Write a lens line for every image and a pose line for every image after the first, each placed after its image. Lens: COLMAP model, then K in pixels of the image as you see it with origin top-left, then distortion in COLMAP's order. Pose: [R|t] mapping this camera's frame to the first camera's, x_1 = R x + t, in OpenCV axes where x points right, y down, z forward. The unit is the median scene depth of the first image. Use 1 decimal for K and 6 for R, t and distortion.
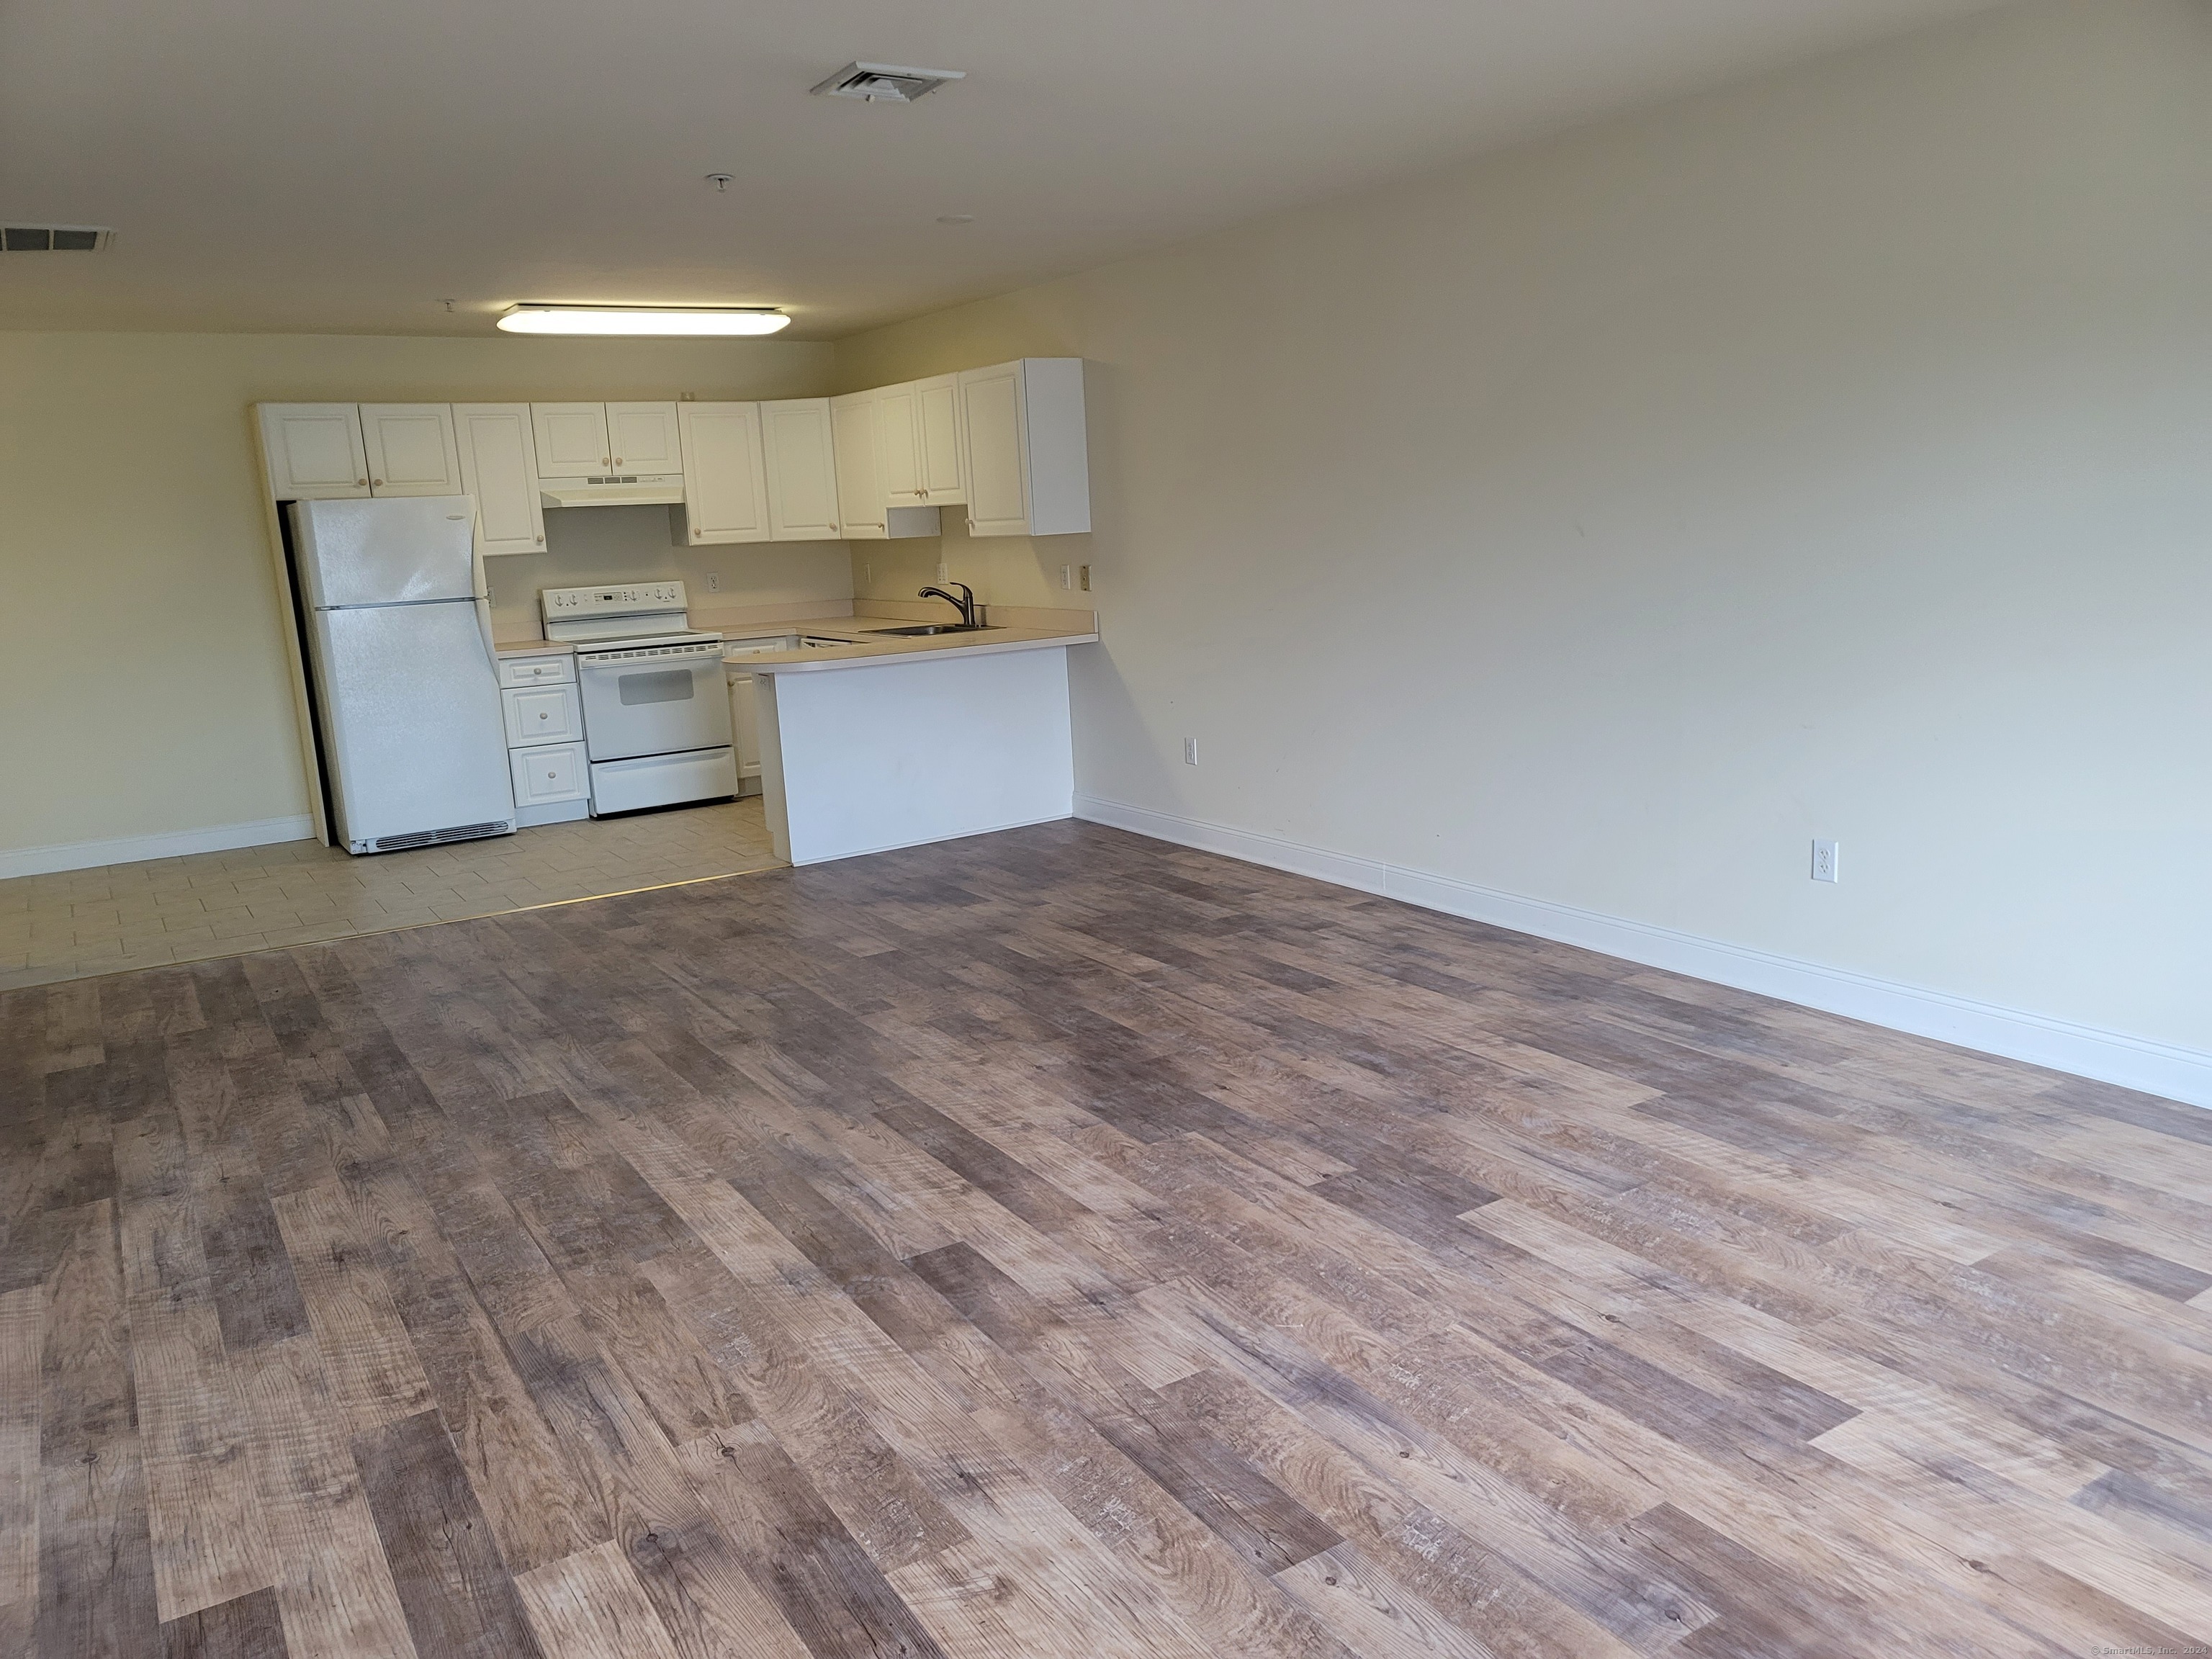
lens RADIAL K [[1633.7, 0, 1098.8], [0, 1633.7, 831.4], [0, 0, 1]] dist [0.059644, -0.028846]
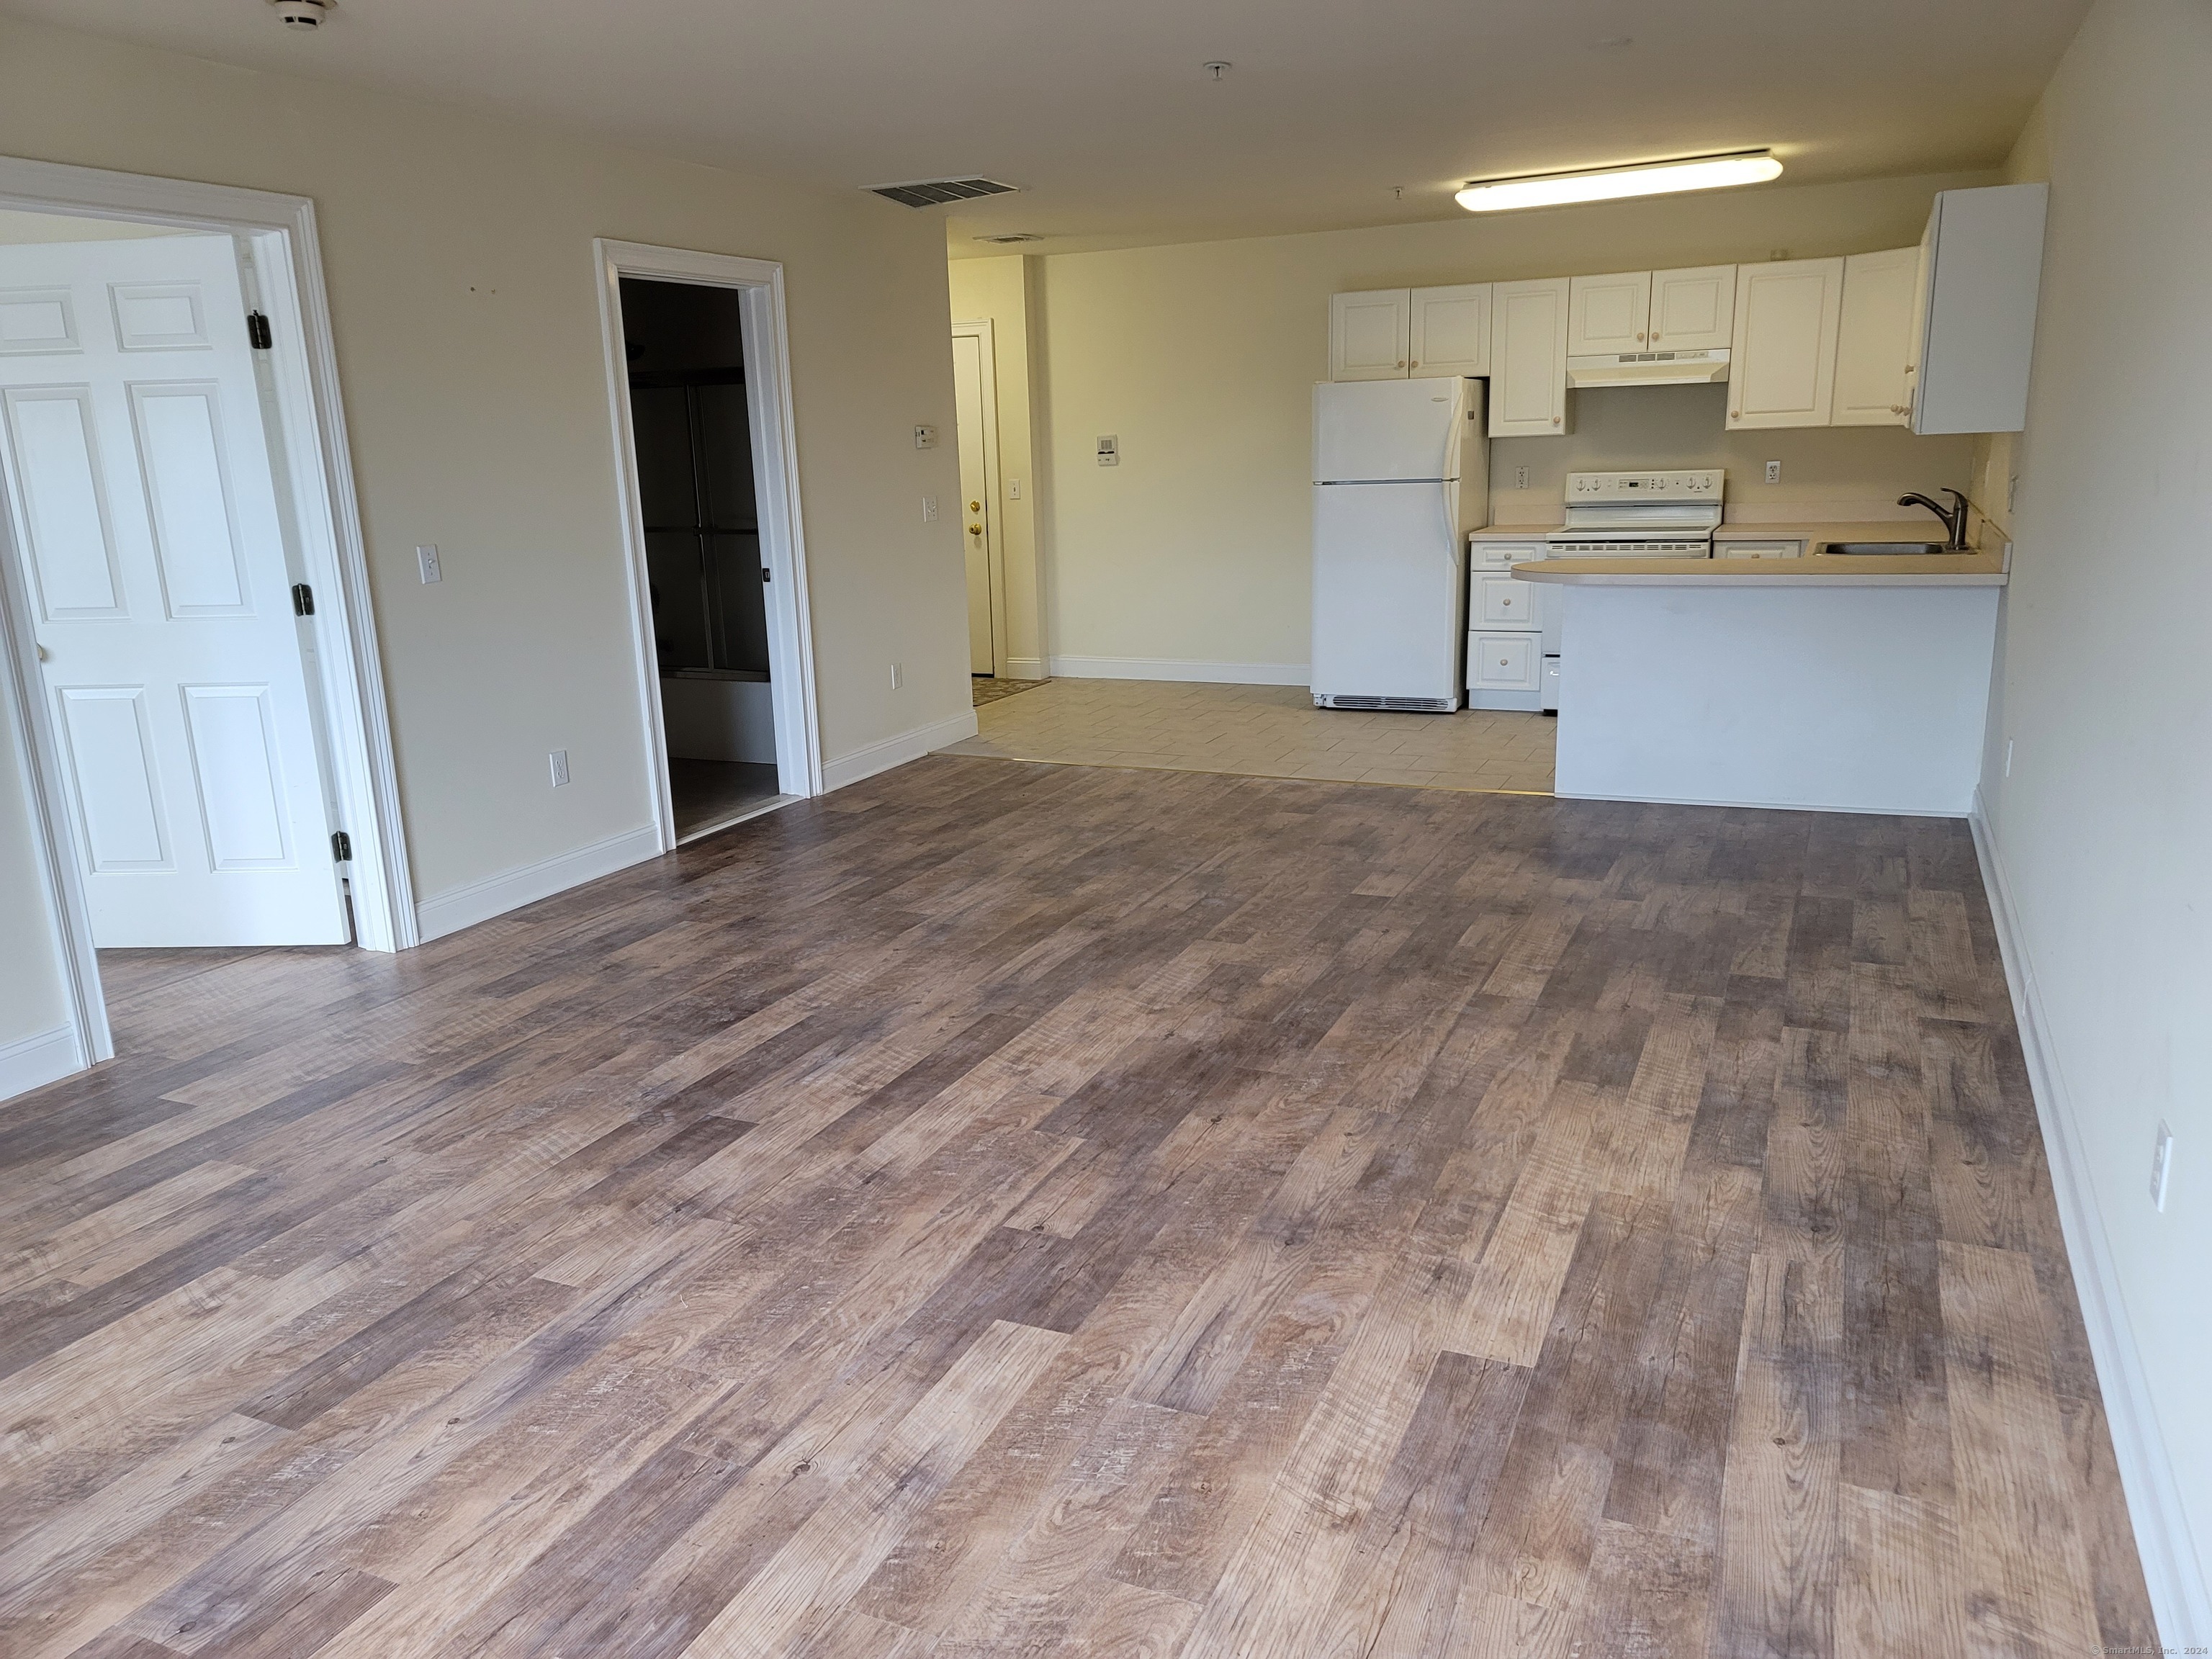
lens RADIAL K [[1633.7, 0, 1097.2], [0, 1633.7, 830.3], [0, 0, 1]] dist [0.059644, -0.028846]
pose [[0.545470, 0.232028, -0.805373, 0.757830], [-0.160783, 0.972038, 0.171147, -0.138696], [0.822564, 0.036134, 0.567524, 0.496334]]
